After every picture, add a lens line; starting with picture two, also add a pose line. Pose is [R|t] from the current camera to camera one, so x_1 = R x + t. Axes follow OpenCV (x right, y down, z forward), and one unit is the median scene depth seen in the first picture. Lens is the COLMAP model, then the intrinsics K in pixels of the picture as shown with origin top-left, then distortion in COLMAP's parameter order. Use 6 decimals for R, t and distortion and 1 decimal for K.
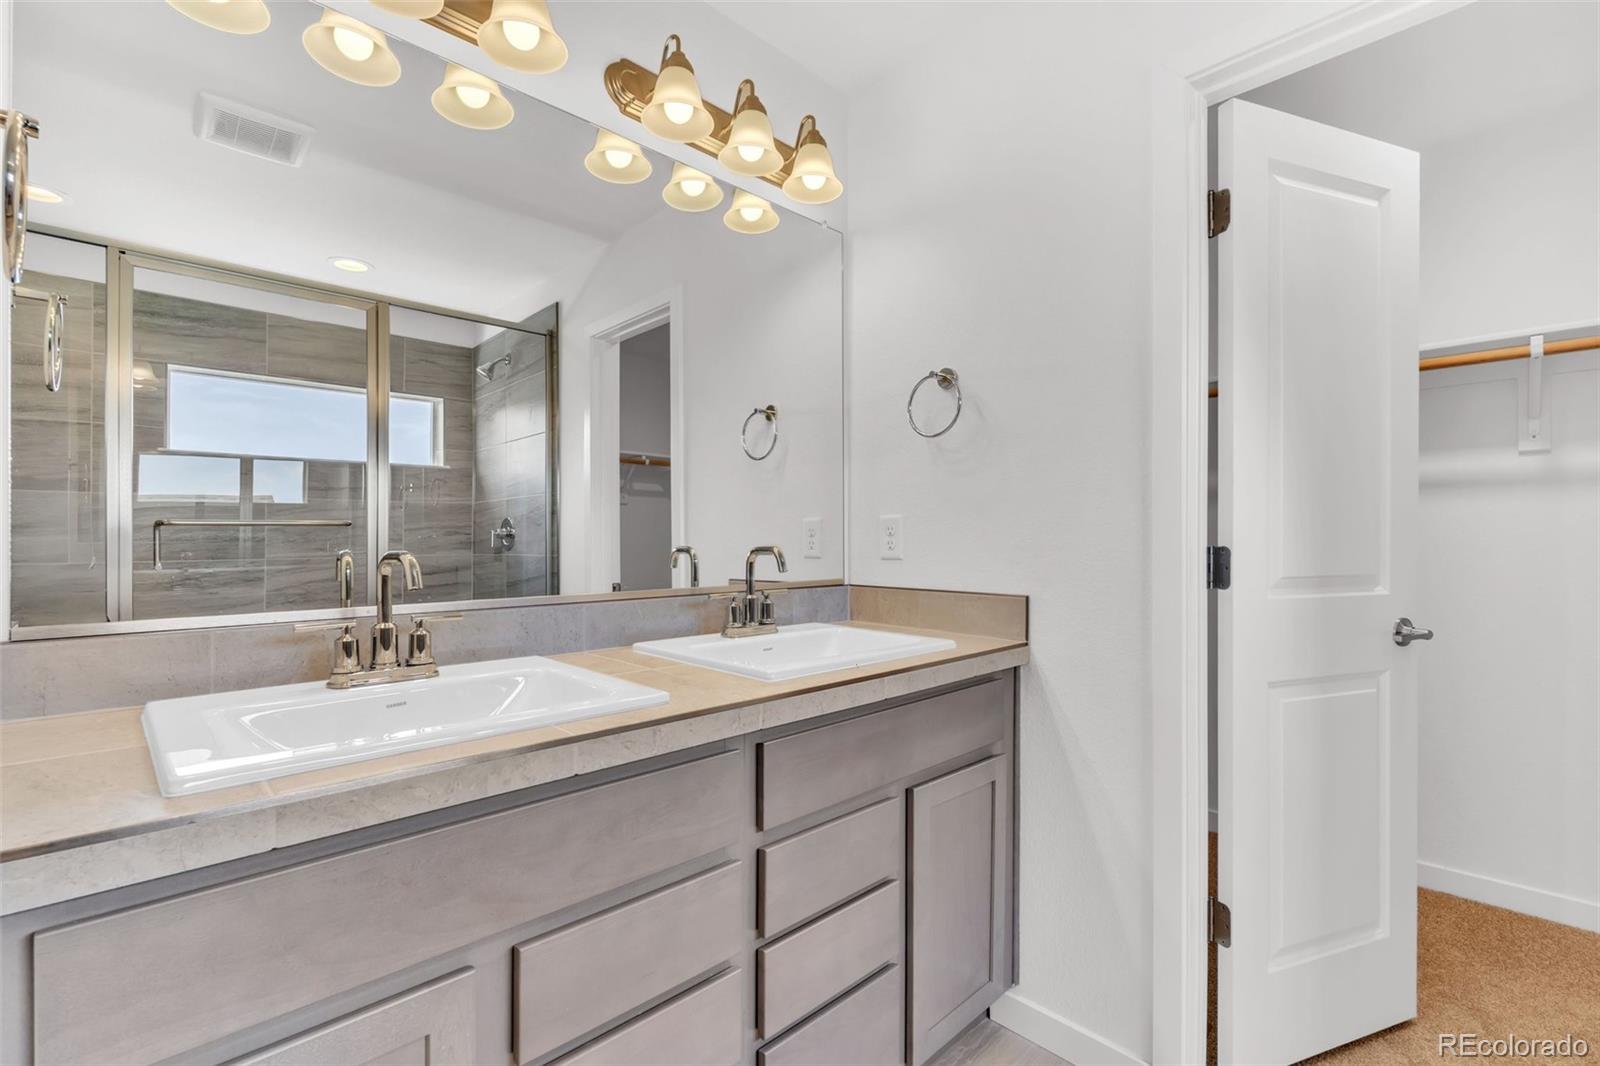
lens RADIAL K [[713.3, 0, 800.1], [0, 713.3, 534.7], [0, 0, 1]] dist [0.000725, -0.000084]
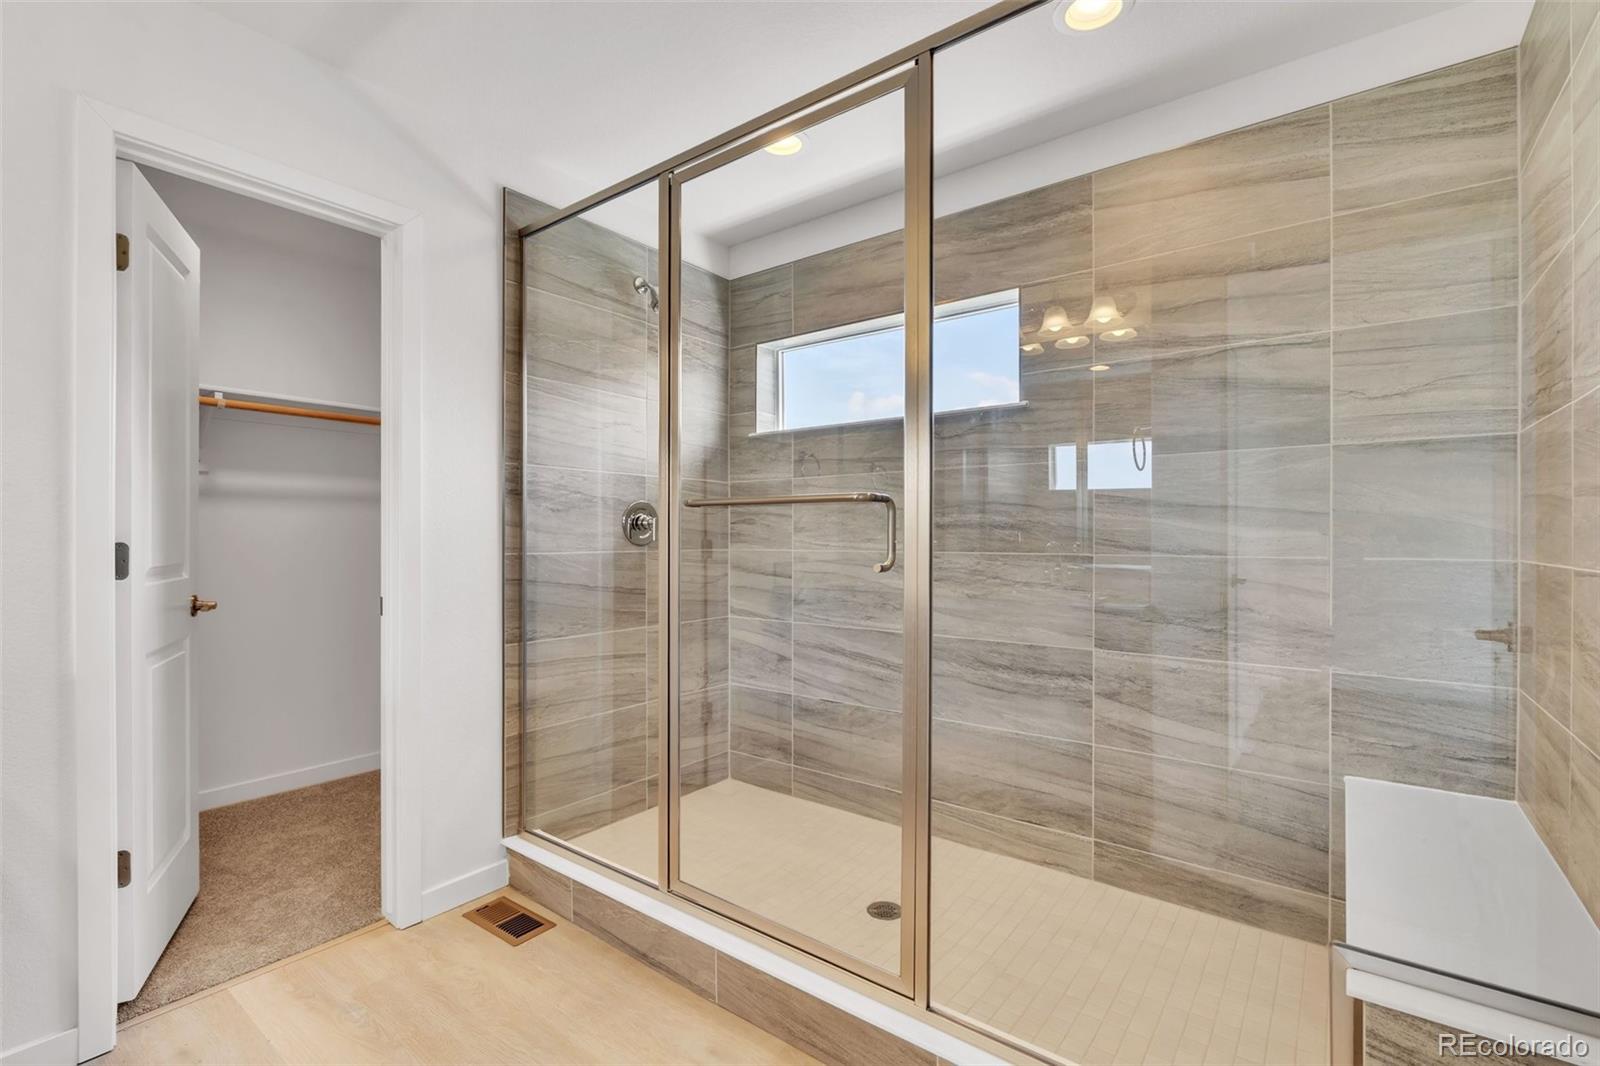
lens RADIAL K [[713.3, 0, 804.6], [0, 713.3, 534.5], [0, 0, 1]] dist [0.000725, -0.000084]
pose [[-0.136367, -0.002464, 0.990655, -0.633429], [0.001300, 0.999996, 0.002667, 0.001191], [-0.990657, 0.001652, -0.136364, 0.053022]]
